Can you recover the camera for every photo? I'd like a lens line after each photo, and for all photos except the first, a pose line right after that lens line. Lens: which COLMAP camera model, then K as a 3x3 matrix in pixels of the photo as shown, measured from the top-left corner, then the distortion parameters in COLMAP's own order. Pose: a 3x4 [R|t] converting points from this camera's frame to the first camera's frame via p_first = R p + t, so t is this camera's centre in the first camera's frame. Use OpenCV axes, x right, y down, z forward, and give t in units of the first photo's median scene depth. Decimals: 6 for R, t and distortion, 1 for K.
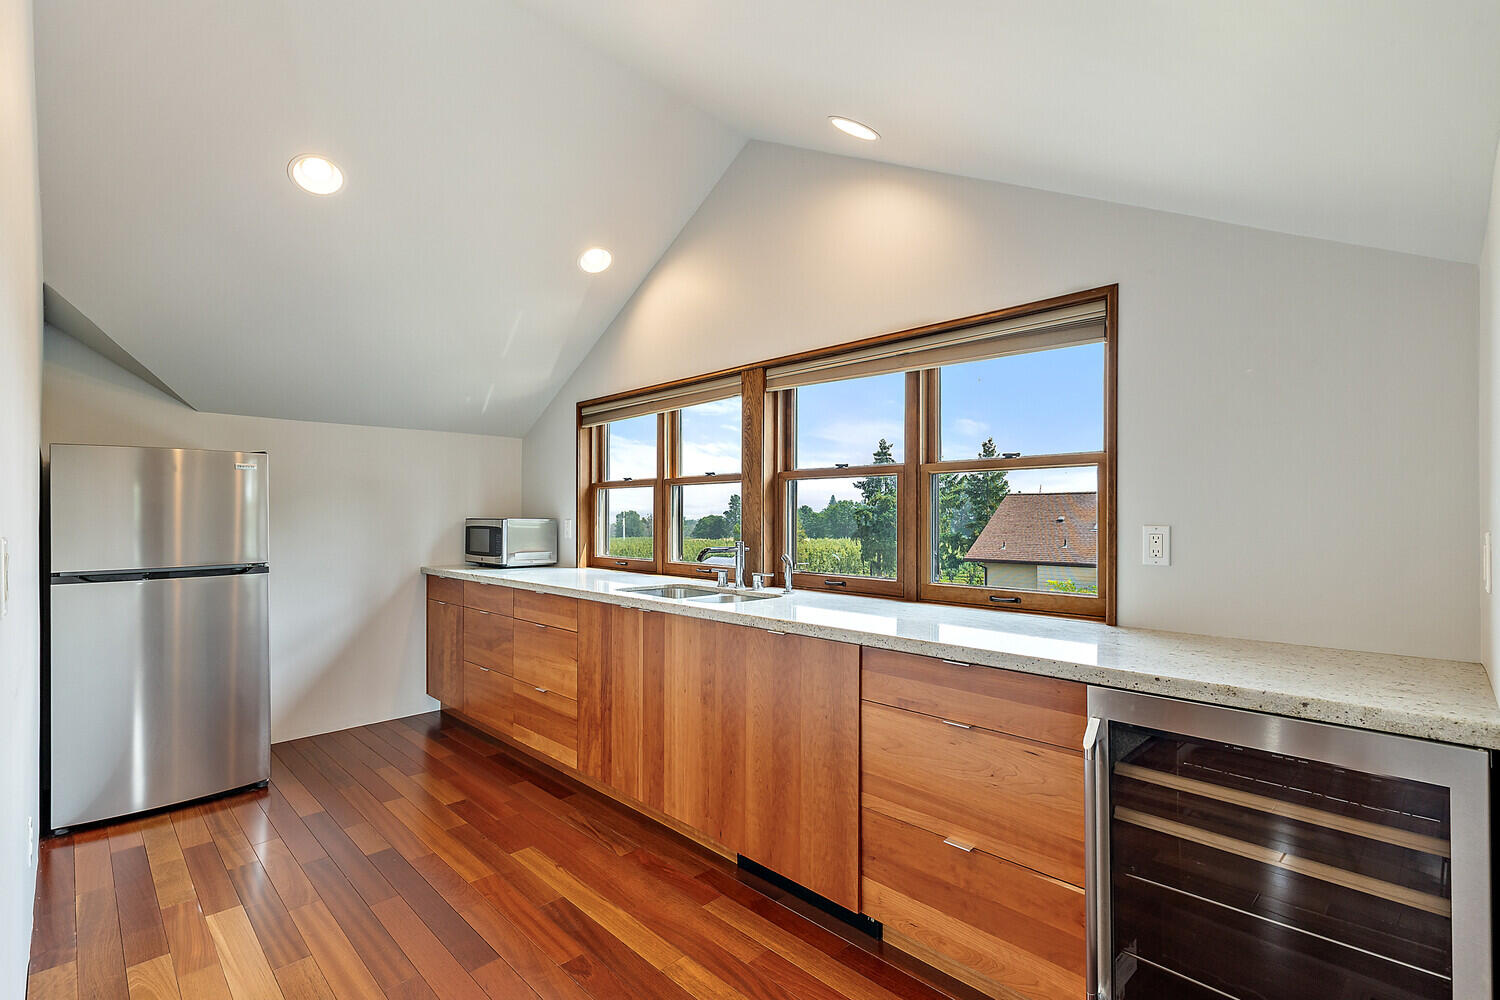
lens RADIAL K [[686.5, 0, 749.7], [0, 686.5, 506.8], [0, 0, 1]] dist [0.001454, 0.000015]
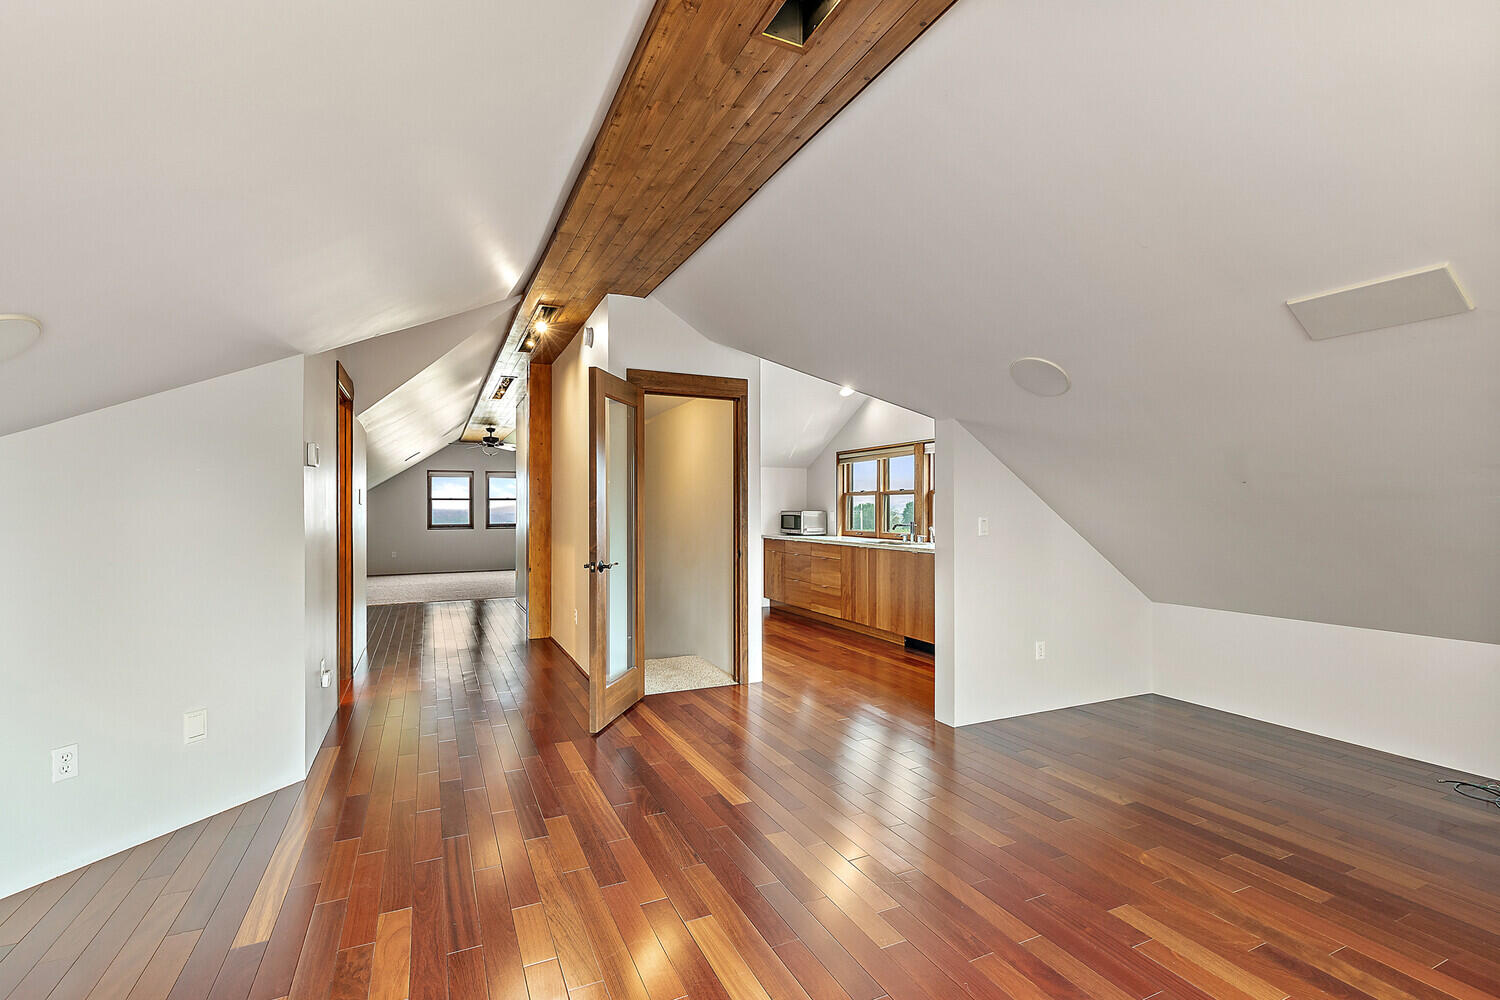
lens RADIAL K [[686.5, 0, 749.3], [0, 686.5, 503.0], [0, 0, 1]] dist [0.001454, 0.000015]
pose [[0.941740, -0.000063, -0.336342, 0.200496], [0.001880, 0.999985, 0.005079, -0.019490], [0.336337, -0.005416, 0.941726, -1.080554]]
